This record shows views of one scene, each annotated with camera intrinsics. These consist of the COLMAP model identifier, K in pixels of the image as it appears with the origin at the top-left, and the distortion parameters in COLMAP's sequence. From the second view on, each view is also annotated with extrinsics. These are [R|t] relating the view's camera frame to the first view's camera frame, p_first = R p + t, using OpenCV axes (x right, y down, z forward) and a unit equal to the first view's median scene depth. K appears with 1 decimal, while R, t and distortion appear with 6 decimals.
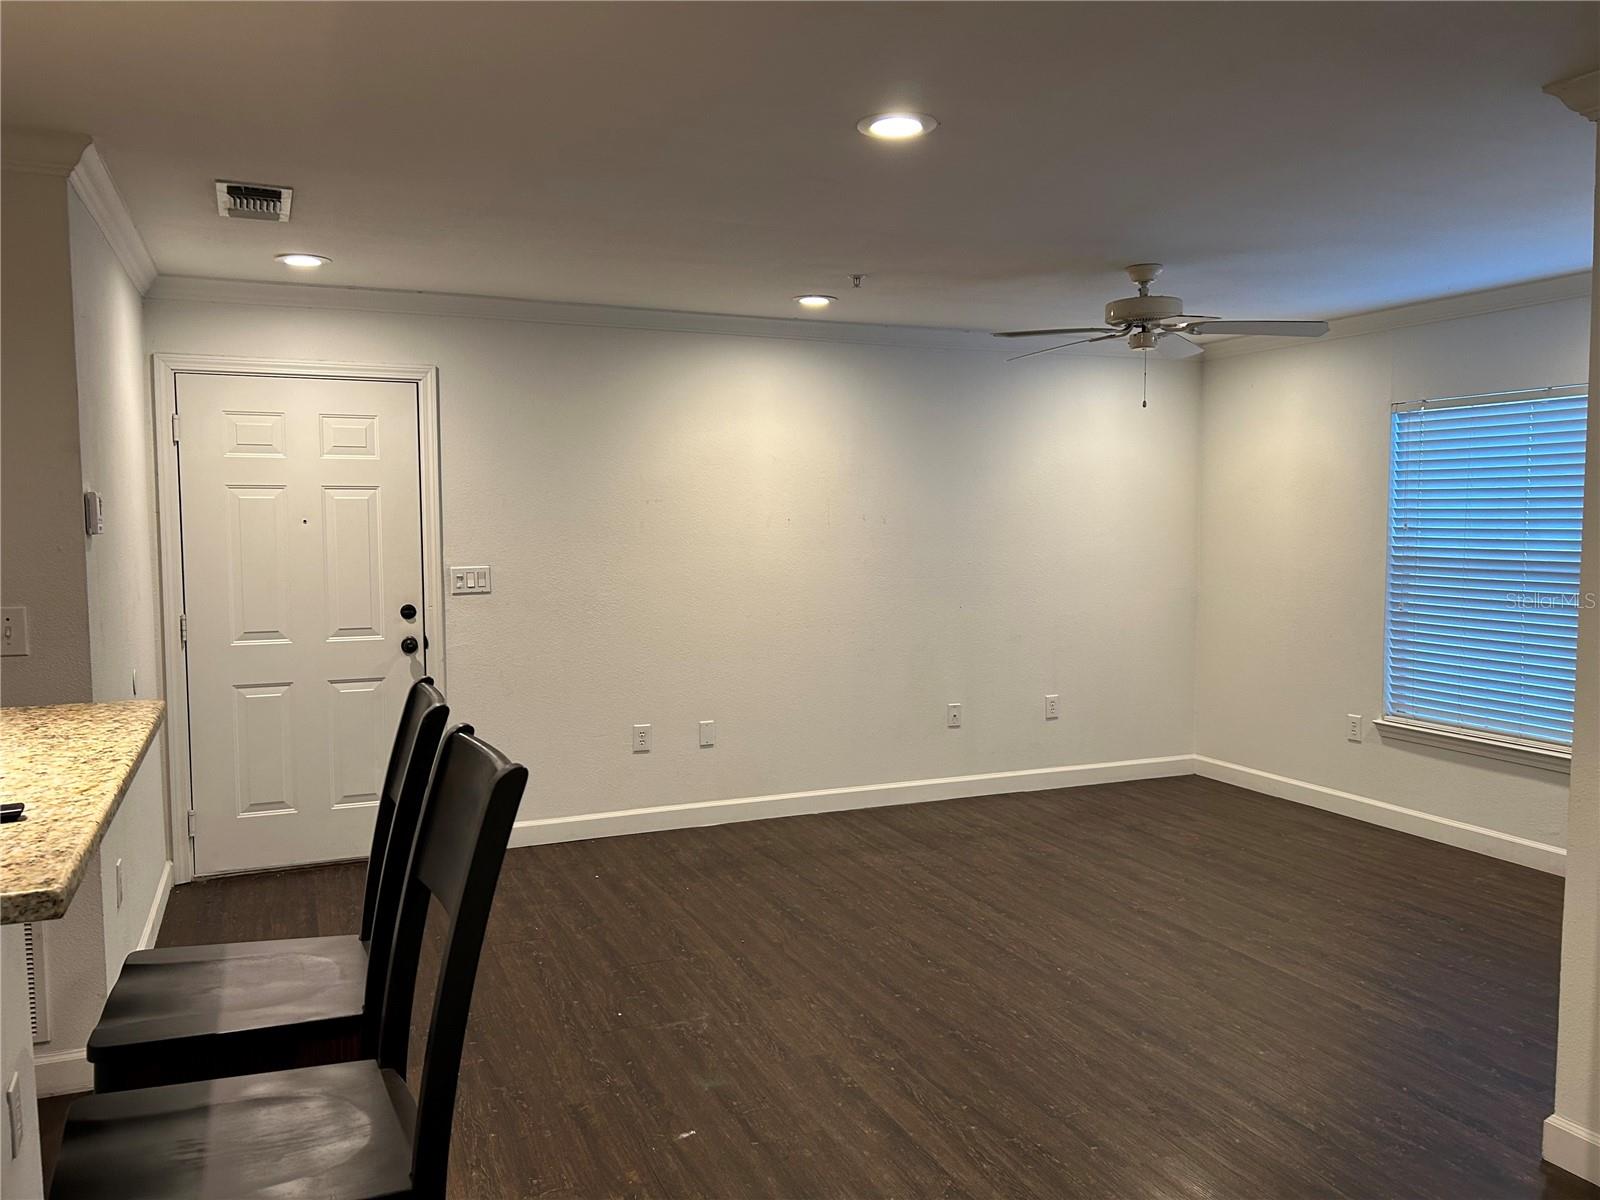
lens RADIAL K [[1199.3, 0, 790.7], [0, 1199.3, 597.1], [0, 0, 1]] dist [0.056186, -0.059464]
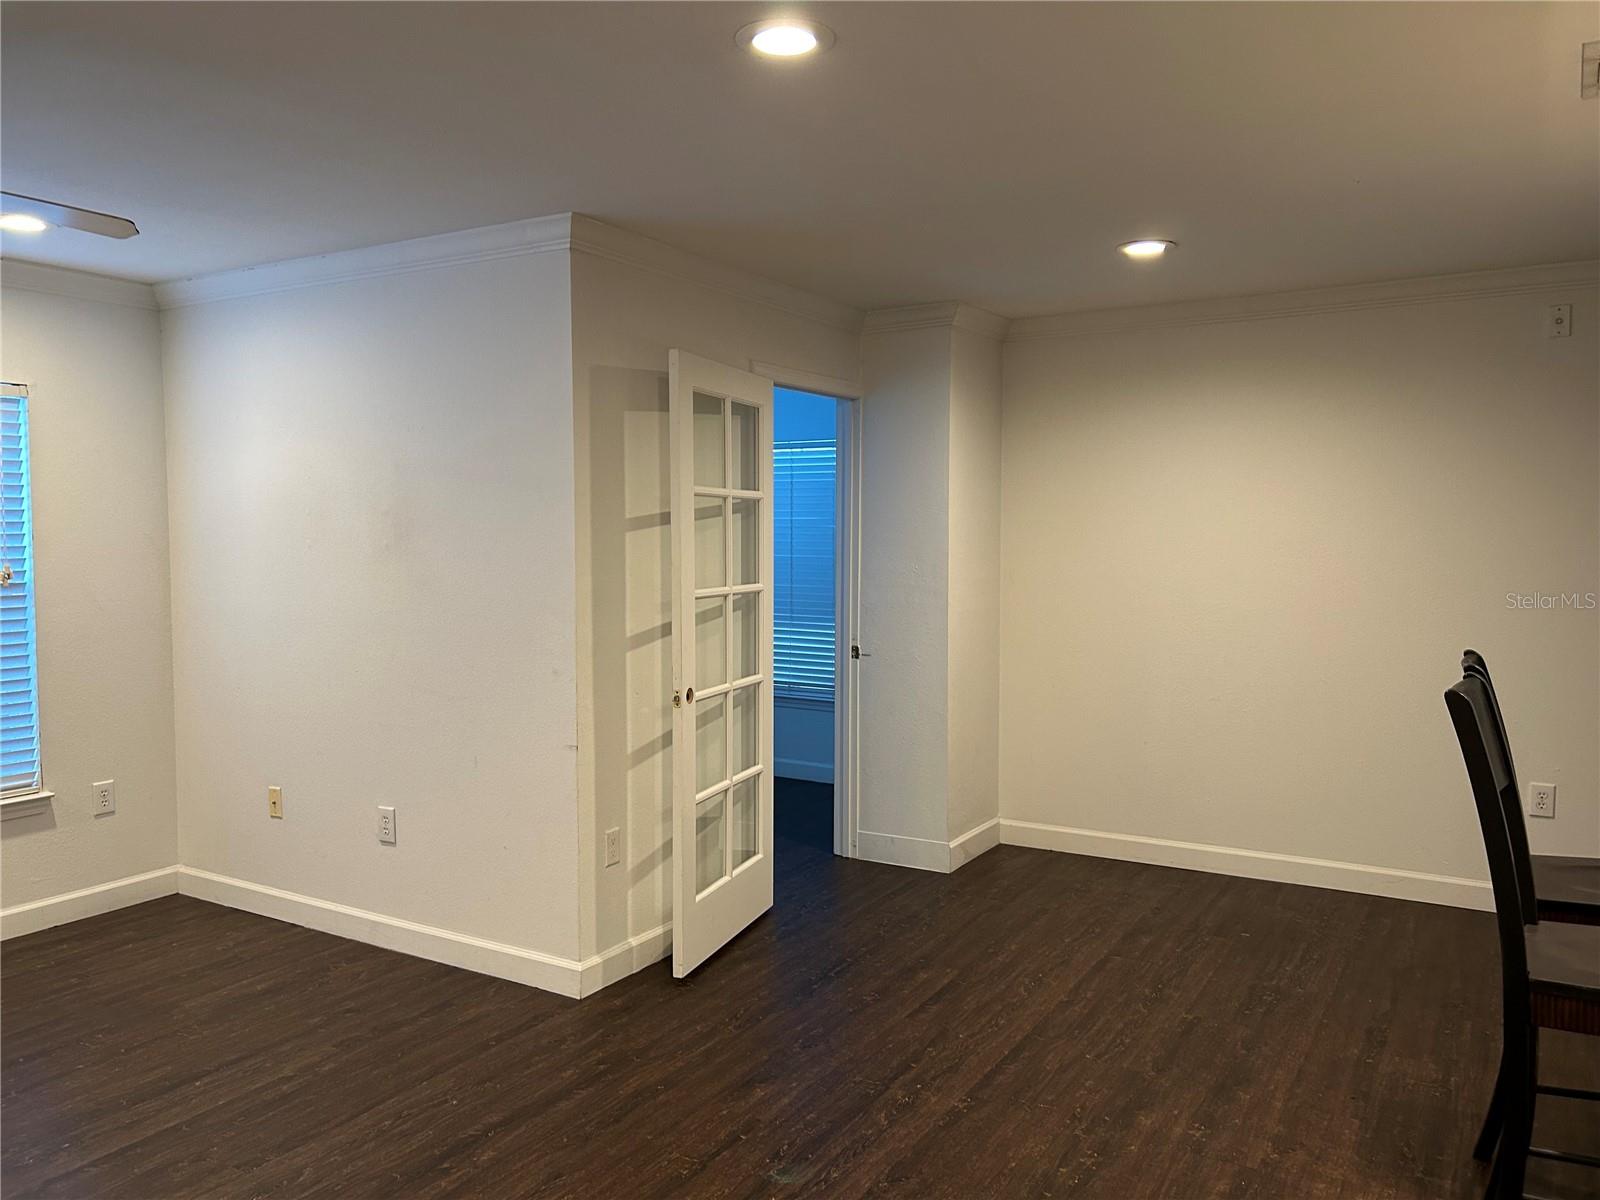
lens RADIAL K [[1199.3, 0, 776.8], [0, 1199.3, 614.5], [0, 0, 1]] dist [0.056186, -0.059464]
pose [[-0.579118, -0.044819, 0.814011, -0.345253], [0.060973, 0.993310, 0.098069, -0.052667], [-0.812961, 0.106427, -0.572510, 0.881634]]
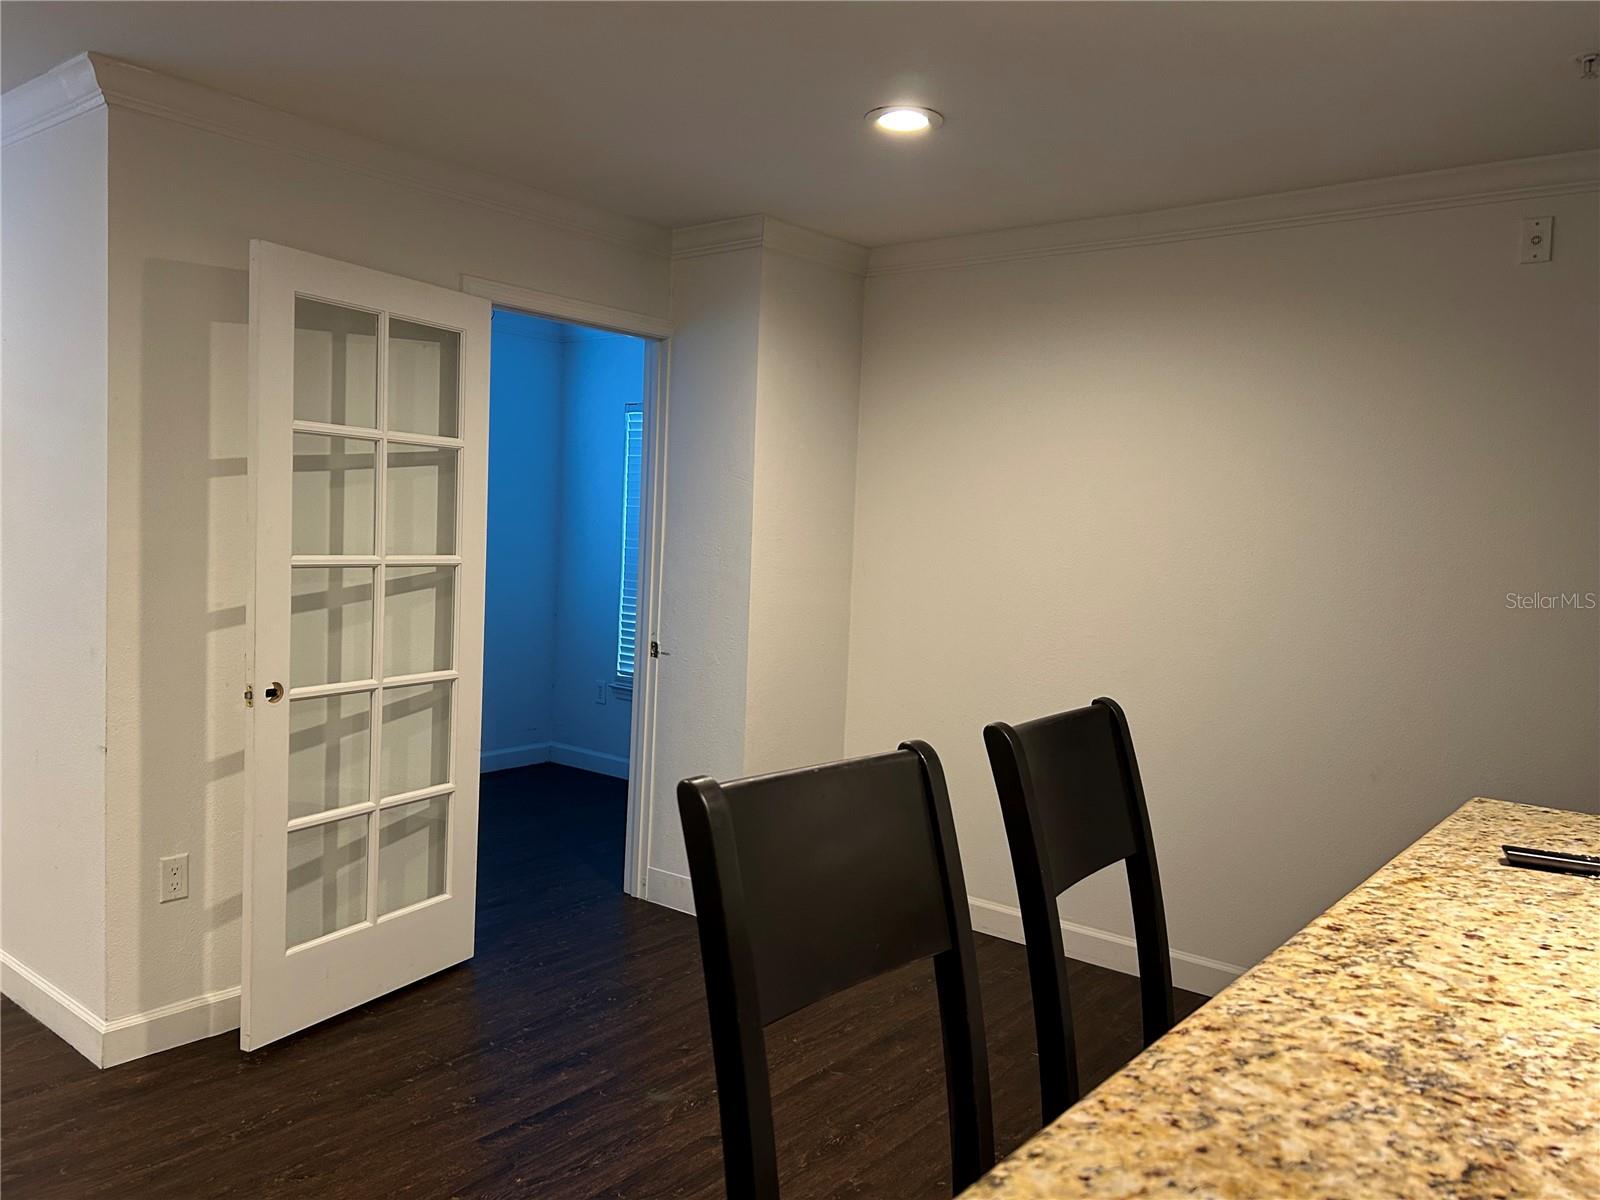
lens RADIAL K [[1199.3, 0, 788.8], [0, 1199.3, 615.3], [0, 0, 1]] dist [0.056186, -0.059464]
pose [[-0.464544, -0.079519, 0.881973, -0.334717], [0.019833, 0.994776, 0.100136, -0.021575], [-0.885328, 0.064010, -0.460540, 0.537223]]
